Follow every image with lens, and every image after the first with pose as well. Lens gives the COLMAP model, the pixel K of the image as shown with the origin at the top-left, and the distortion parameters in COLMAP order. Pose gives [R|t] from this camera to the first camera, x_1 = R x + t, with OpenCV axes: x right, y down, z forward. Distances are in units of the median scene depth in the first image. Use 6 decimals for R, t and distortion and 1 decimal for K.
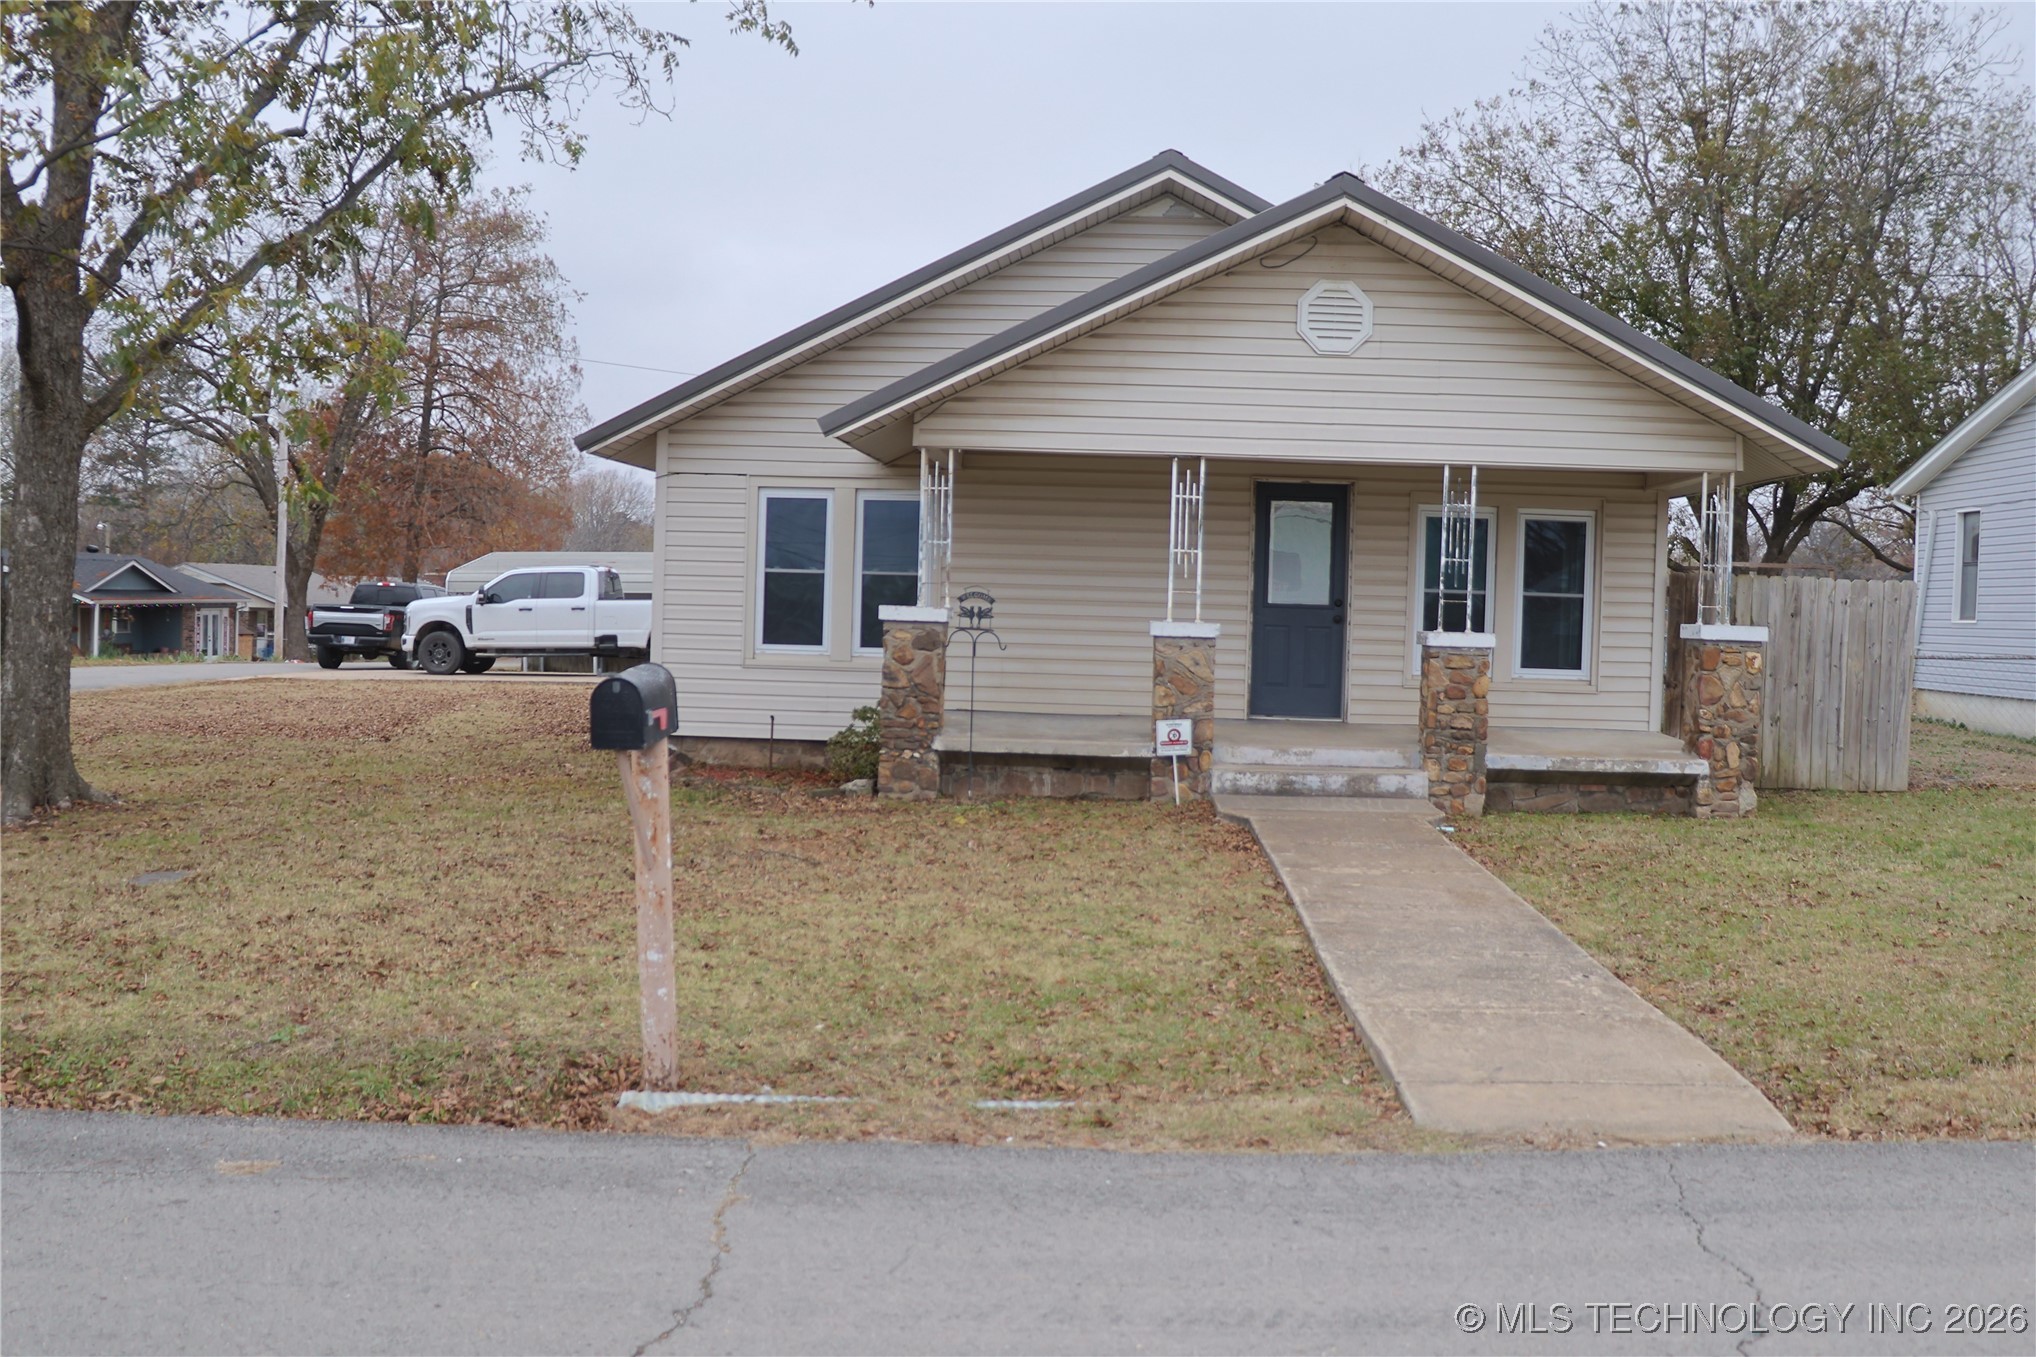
lens RADIAL K [[1772.9, 0, 1018.0], [0, 1772.9, 678.5], [0, 0, 1]] dist [-0.001917, -0.000106]
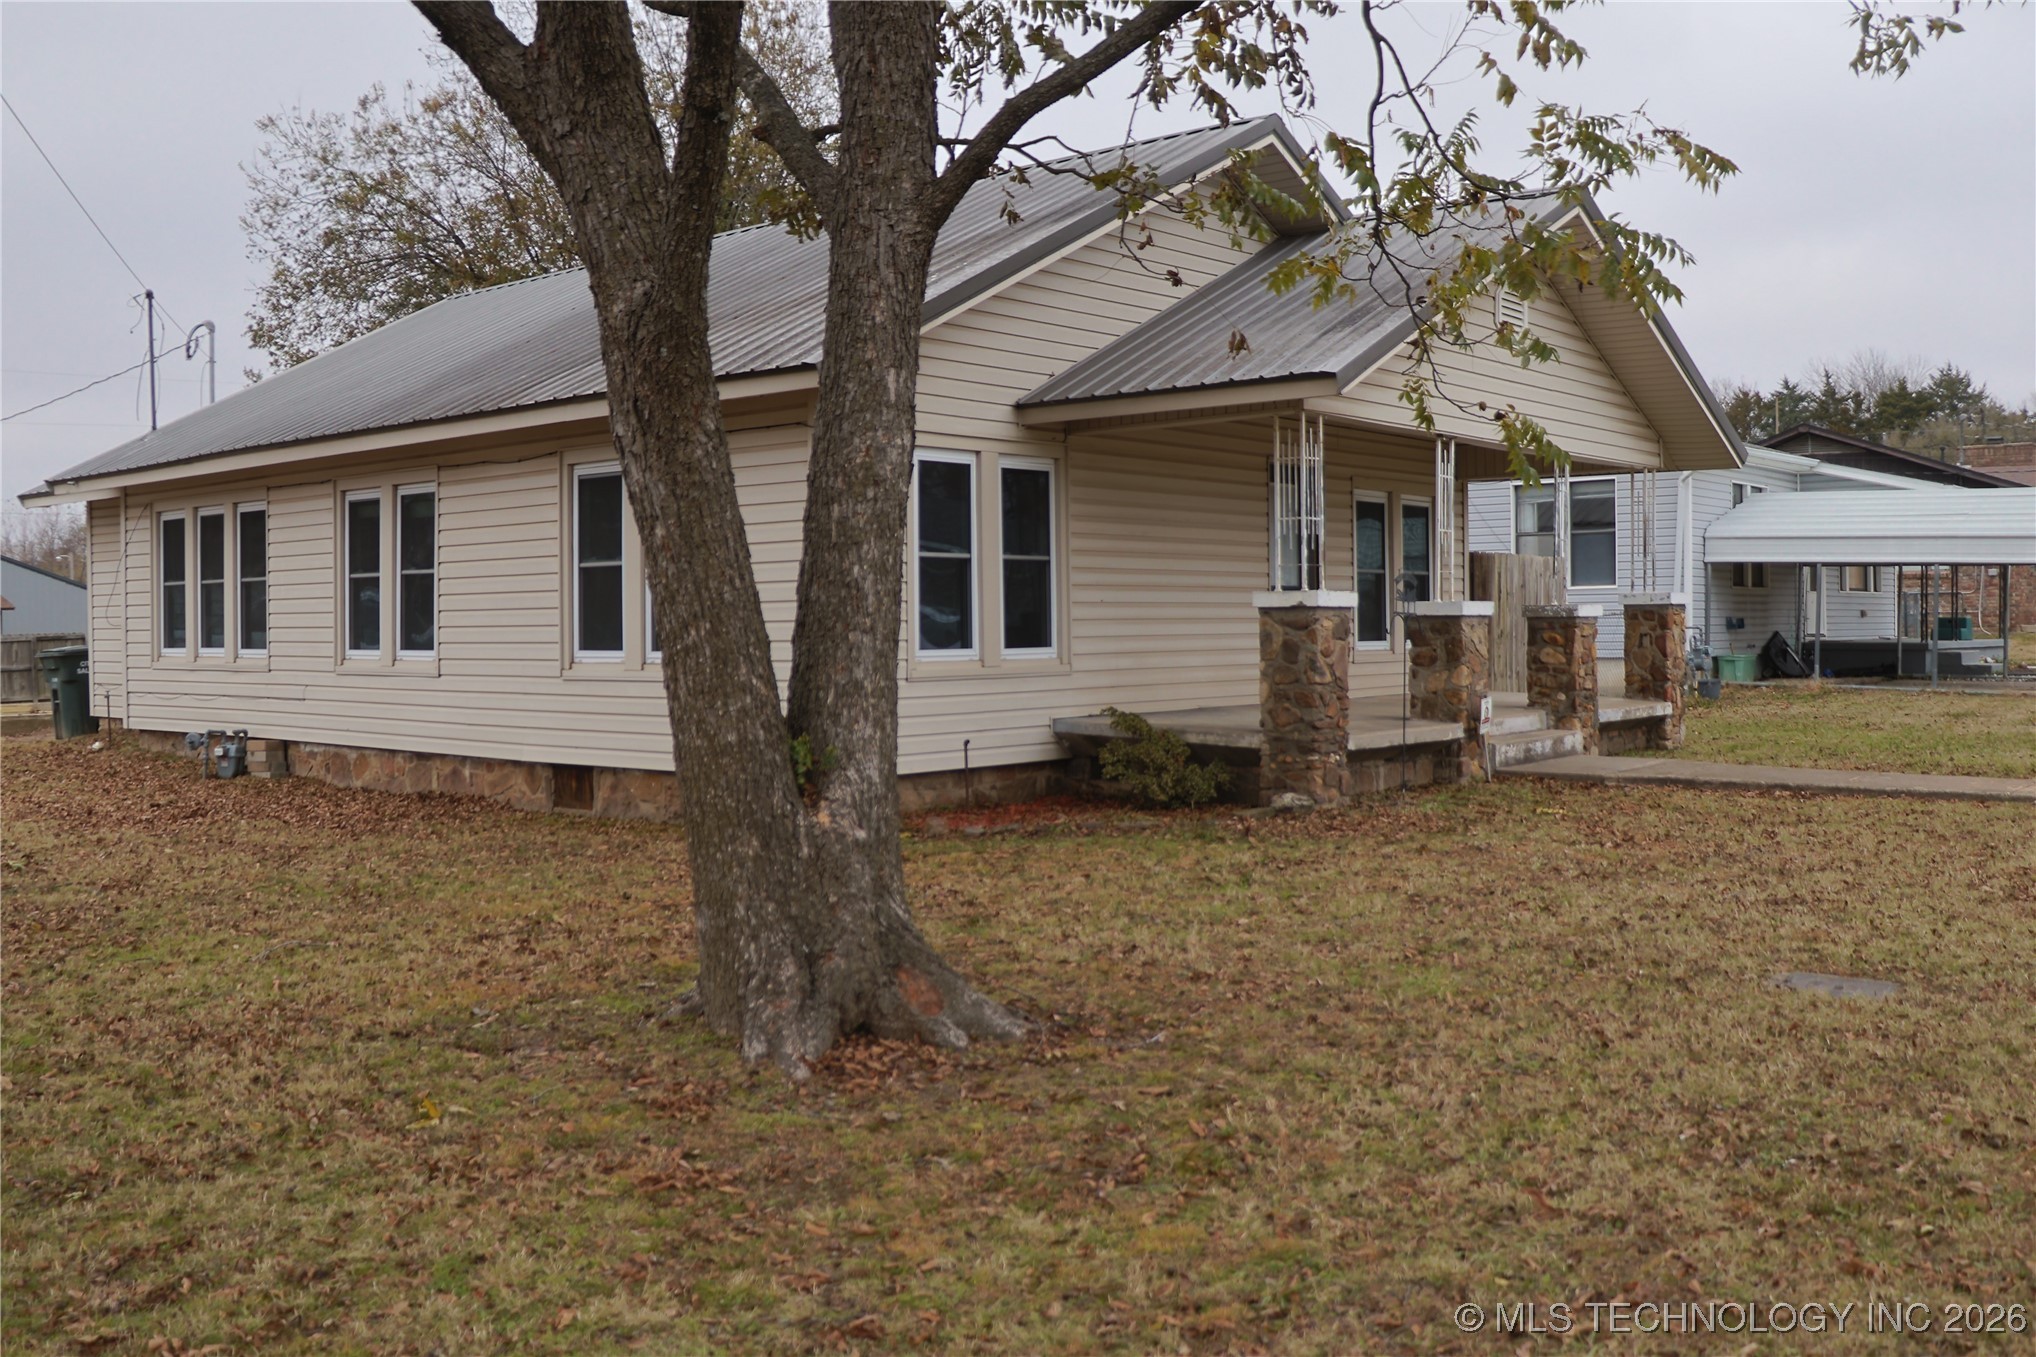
lens RADIAL K [[1772.9, 0, 1018.0], [0, 1772.9, 678.5], [0, 0, 1]] dist [-0.001917, -0.000106]
pose [[0.593716, -0.064025, 0.802123, -0.743617], [0.052988, 0.997777, 0.040422, -0.035648], [-0.802928, 0.018504, 0.595789, 0.509606]]
